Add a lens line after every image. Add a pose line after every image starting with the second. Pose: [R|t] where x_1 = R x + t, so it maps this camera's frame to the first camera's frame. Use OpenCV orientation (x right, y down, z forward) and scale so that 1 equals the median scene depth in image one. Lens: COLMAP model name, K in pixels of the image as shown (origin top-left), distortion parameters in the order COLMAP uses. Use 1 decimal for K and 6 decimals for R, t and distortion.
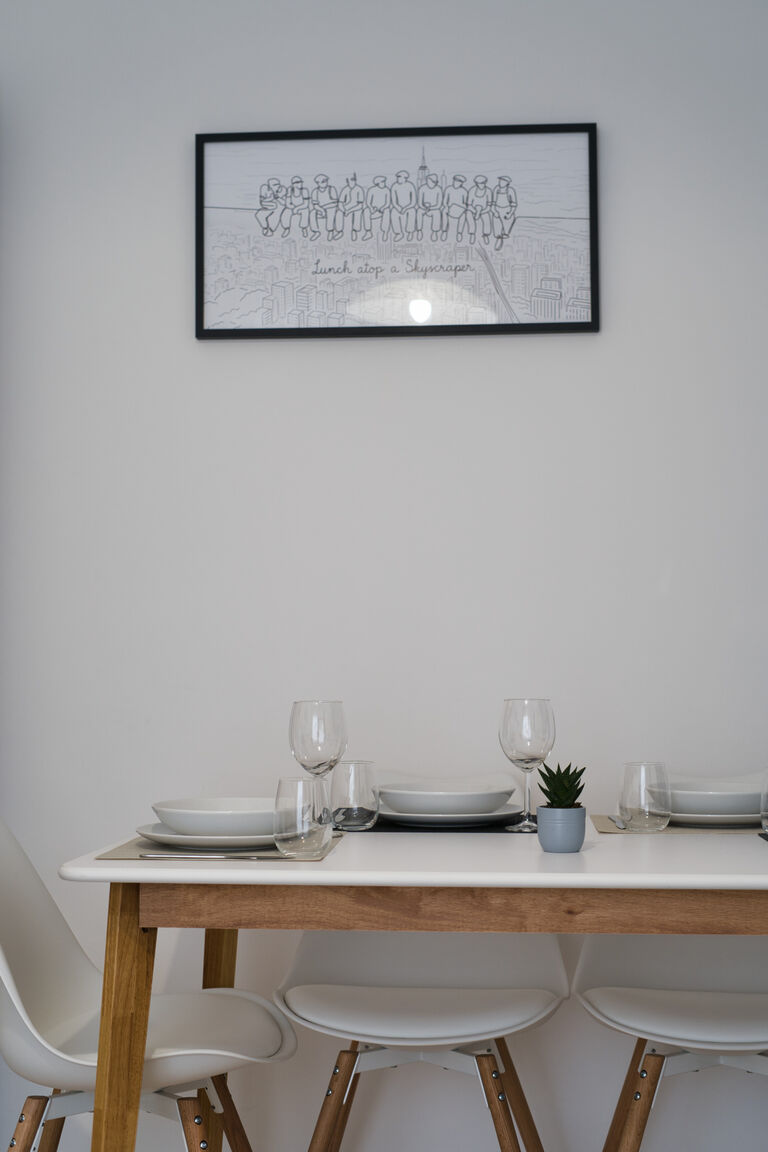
lens RADIAL K [[1664.2, 0, 381.6], [0, 1664.2, 617.4], [0, 0, 1]] dist [-0.037522, 0.000000]
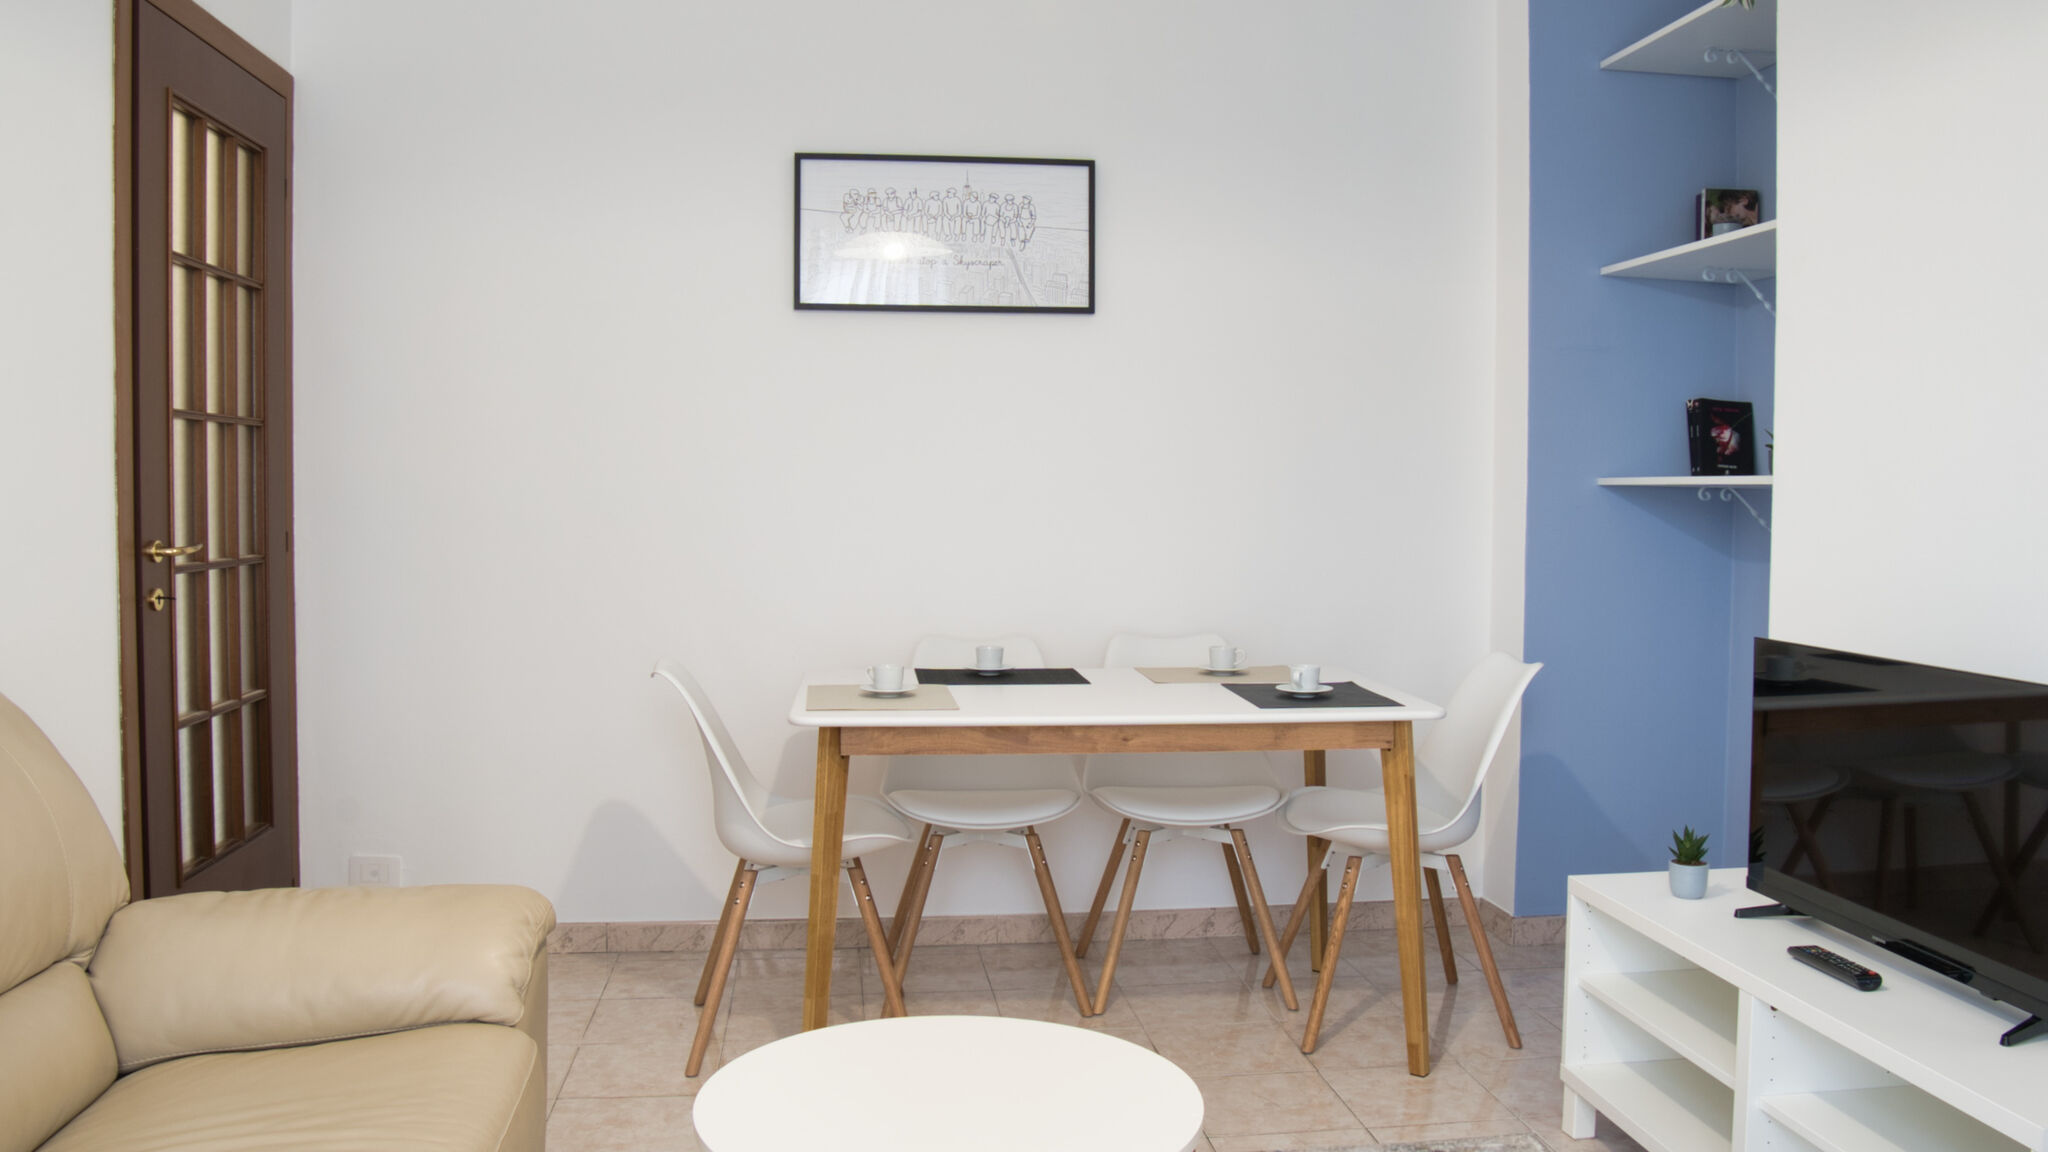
lens RADIAL K [[1578.2, 0, 1004.8], [0, 1578.2, 618.0], [0, 0, 1]] dist [-0.112301, 0.095863]
pose [[0.984284, -0.009228, 0.176351, -0.171925], [-0.010436, 0.993849, 0.110252, -0.065554], [-0.176284, -0.110359, 0.978133, -0.278440]]
